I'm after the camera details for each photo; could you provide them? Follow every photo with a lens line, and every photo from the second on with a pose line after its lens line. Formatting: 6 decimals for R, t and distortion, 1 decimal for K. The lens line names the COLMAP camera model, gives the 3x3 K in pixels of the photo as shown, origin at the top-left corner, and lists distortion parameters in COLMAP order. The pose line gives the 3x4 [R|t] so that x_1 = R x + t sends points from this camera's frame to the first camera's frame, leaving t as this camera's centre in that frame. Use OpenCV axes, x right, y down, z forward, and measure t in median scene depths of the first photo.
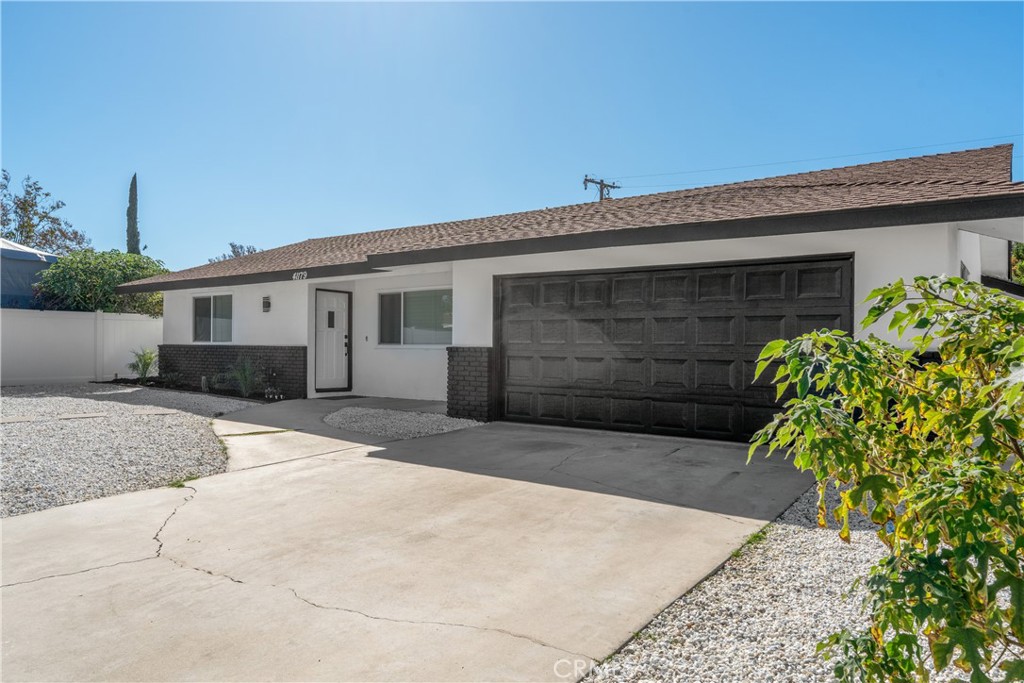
lens RADIAL K [[707.8, 0, 467.8], [0, 707.8, 342.9], [0, 0, 1]] dist [0.002596, 0.000140]
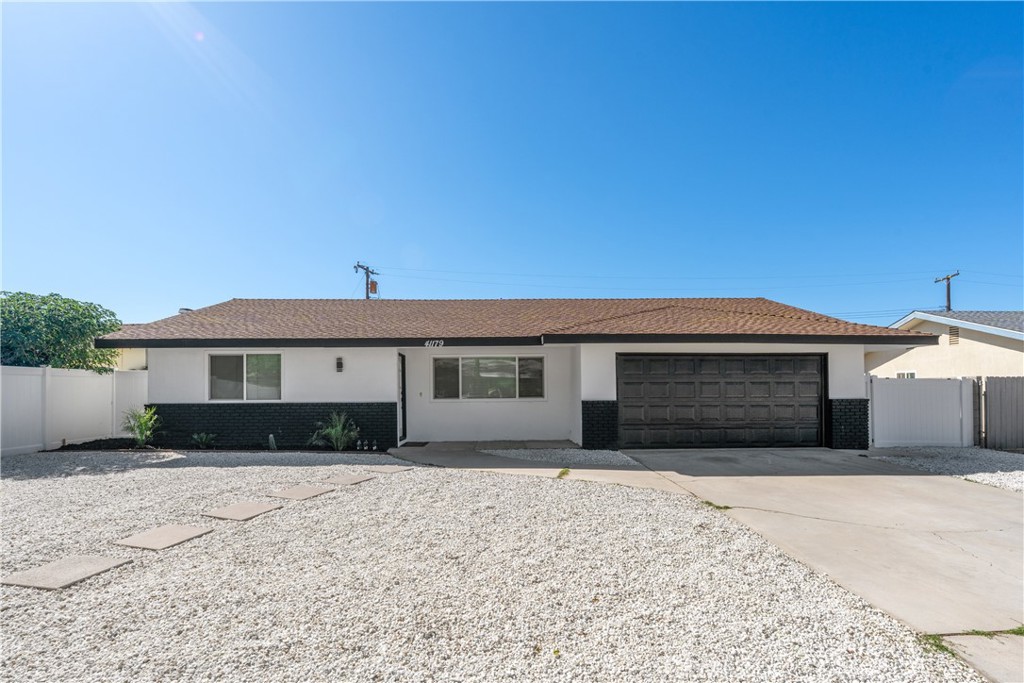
lens RADIAL K [[522.5, 0, 506.5], [0, 522.5, 396.2], [0, 0, 1]] dist [-0.002072, 0.000091]
pose [[0.767829, -0.021481, 0.640294, -0.626778], [0.009920, 0.999717, 0.021644, -0.021634], [-0.640578, -0.010267, 0.767825, 0.223220]]
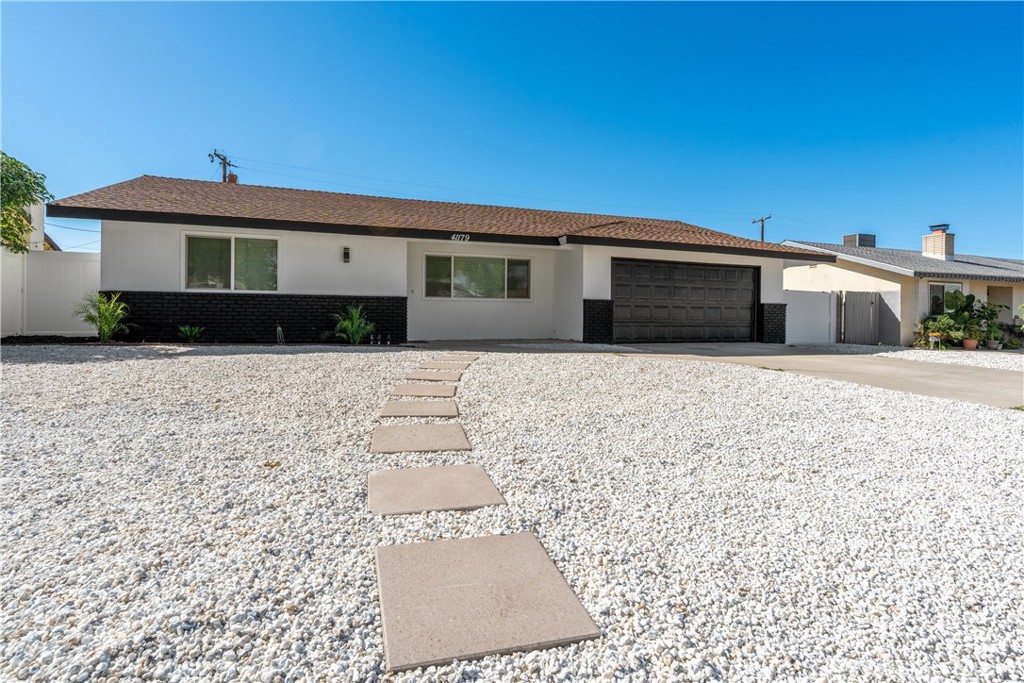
lens RADIAL K [[542.3, 0, 512.0], [0, 542.3, 341.5], [0, 0, 1]] dist [-0.000675, 0.001123]
pose [[0.508807, -0.045044, 0.859701, -0.873889], [-0.009866, 0.998260, 0.058142, 0.023095], [-0.860824, -0.038065, 0.507477, 0.405621]]
